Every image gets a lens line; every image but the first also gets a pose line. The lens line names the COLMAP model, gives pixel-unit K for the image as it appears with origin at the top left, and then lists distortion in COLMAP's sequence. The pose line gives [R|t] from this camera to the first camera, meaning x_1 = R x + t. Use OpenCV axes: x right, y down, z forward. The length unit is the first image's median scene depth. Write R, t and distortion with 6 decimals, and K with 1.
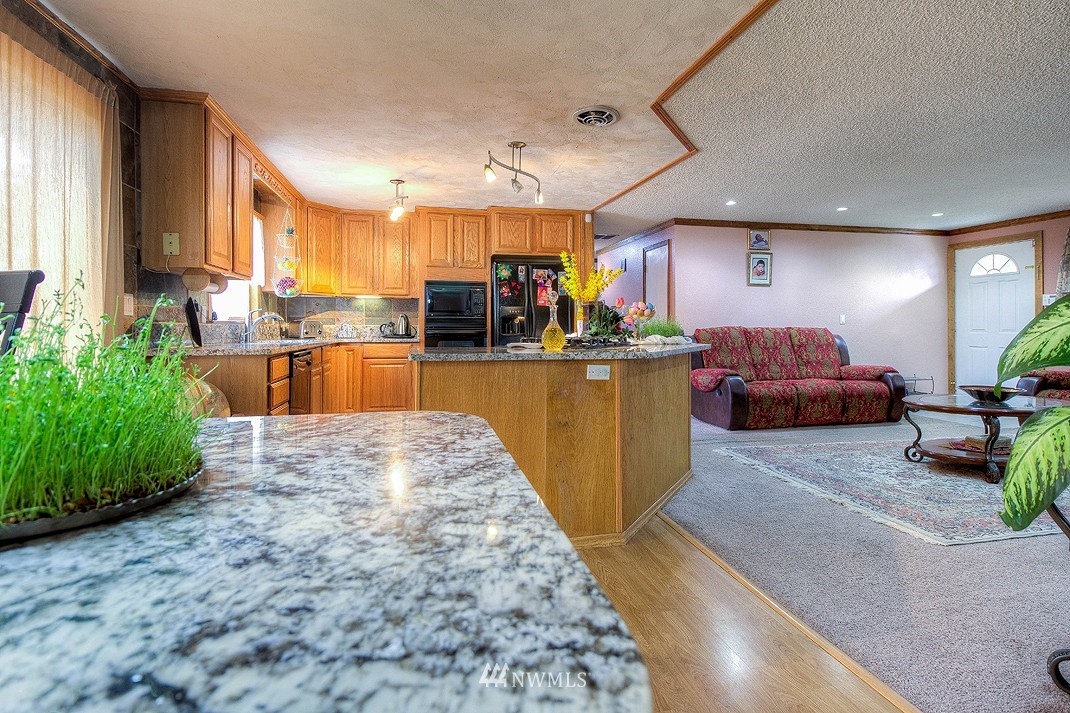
lens RADIAL K [[522.6, 0, 540.0], [0, 522.6, 321.3], [0, 0, 1]] dist [0.014872, -0.001955]
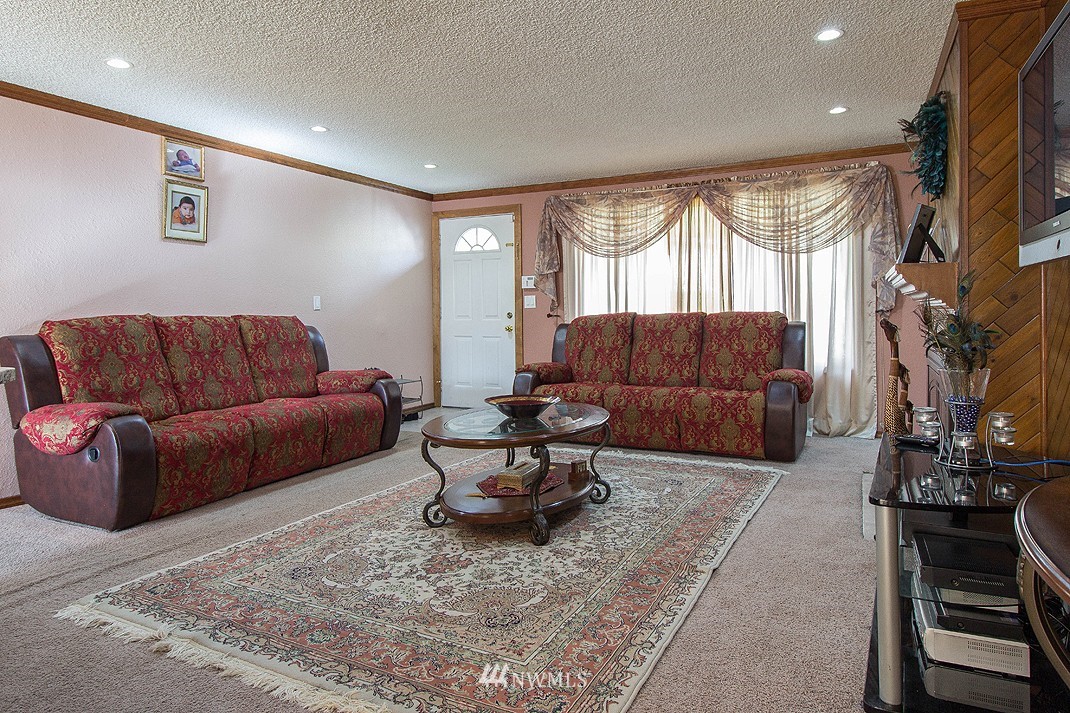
lens RADIAL K [[643.2, 0, 550.1], [0, 643.2, 317.9], [0, 0, 1]] dist [0.002006, -0.003842]
pose [[0.626033, -0.012327, 0.779699, 0.134459], [-0.000099, 0.999874, 0.015888, 0.002818], [-0.779796, -0.010024, 0.625953, 0.282133]]
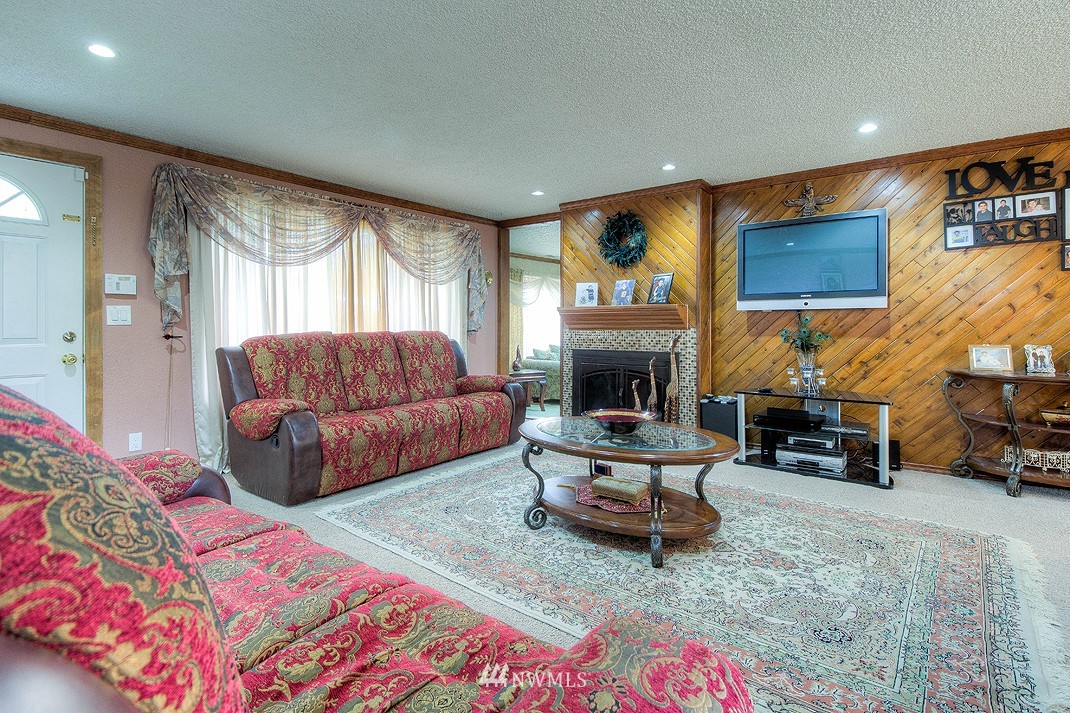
lens RADIAL K [[522.6, 0, 535.1], [0, 522.6, 317.2], [0, 0, 1]] dist [0.014872, -0.001955]
pose [[-0.639707, 0.015192, 0.768469, 0.236948], [-0.007029, 0.999647, -0.025613, 0.006455], [-0.768587, -0.021786, -0.639374, 1.001722]]
